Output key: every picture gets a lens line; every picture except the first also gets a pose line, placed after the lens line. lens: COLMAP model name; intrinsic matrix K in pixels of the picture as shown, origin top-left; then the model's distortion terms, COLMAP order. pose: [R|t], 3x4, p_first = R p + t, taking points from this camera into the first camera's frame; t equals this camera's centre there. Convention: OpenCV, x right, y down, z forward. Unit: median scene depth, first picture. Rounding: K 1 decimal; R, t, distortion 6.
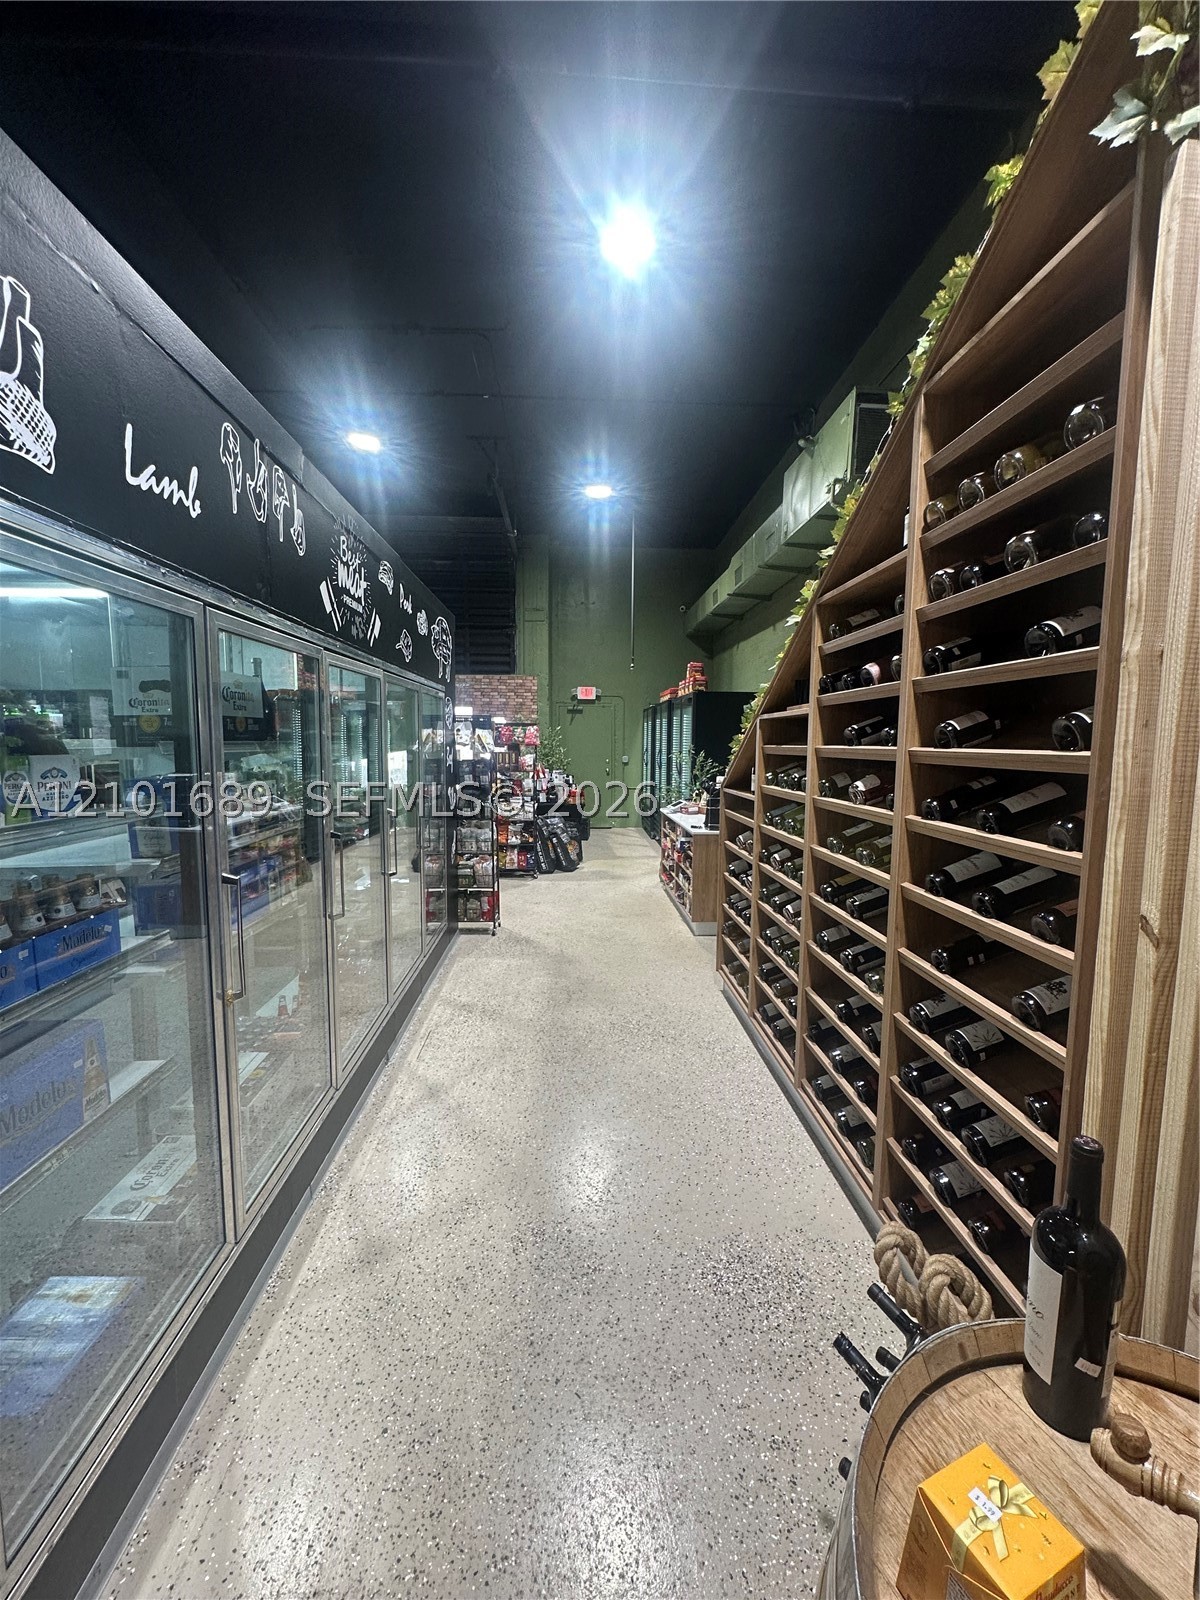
lens RADIAL K [[652.5, 0, 603.2], [0, 652.5, 801.4], [0, 0, 1]] dist [0.000985, 0.000030]
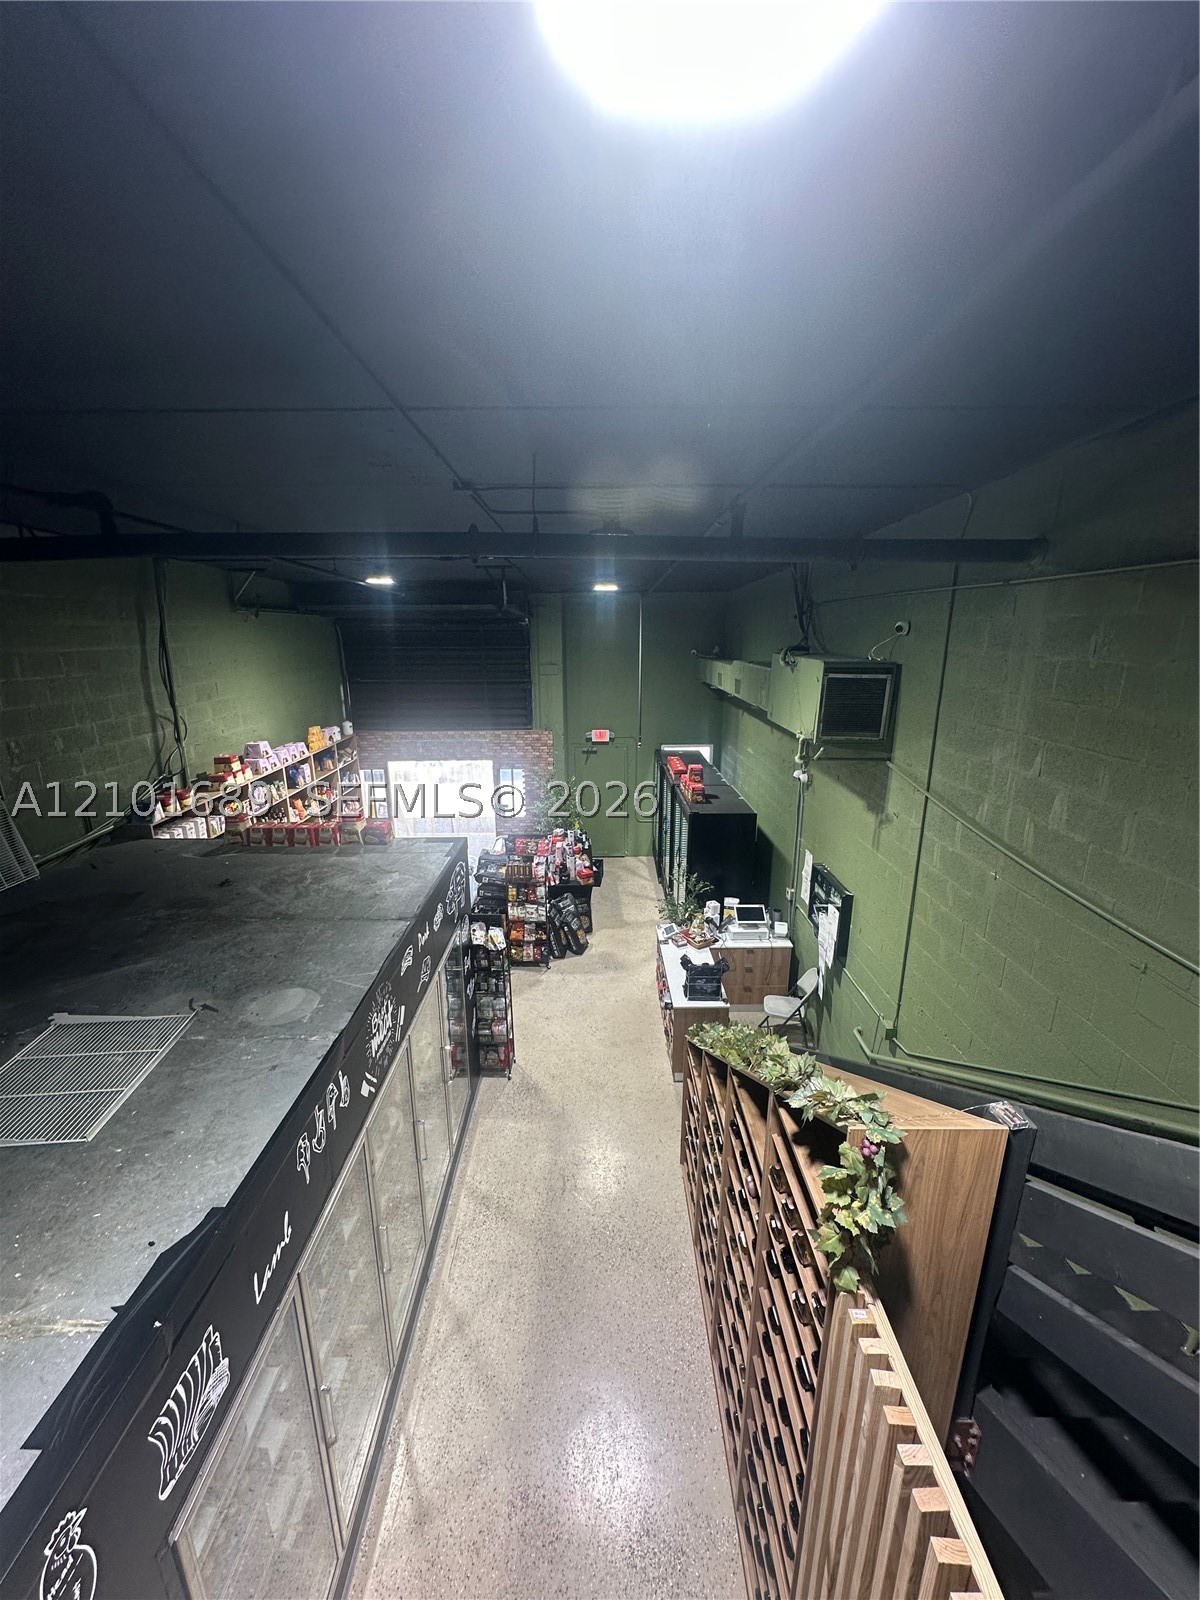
lens RADIAL K [[652.5, 0, 603.9], [0, 652.5, 797.7], [0, 0, 1]] dist [0.000985, 0.000030]
pose [[0.998788, 0.004595, -0.049002, 0.055648], [0.004145, 0.984241, 0.176785, -0.441176], [0.049042, -0.176774, 0.983029, -0.086159]]
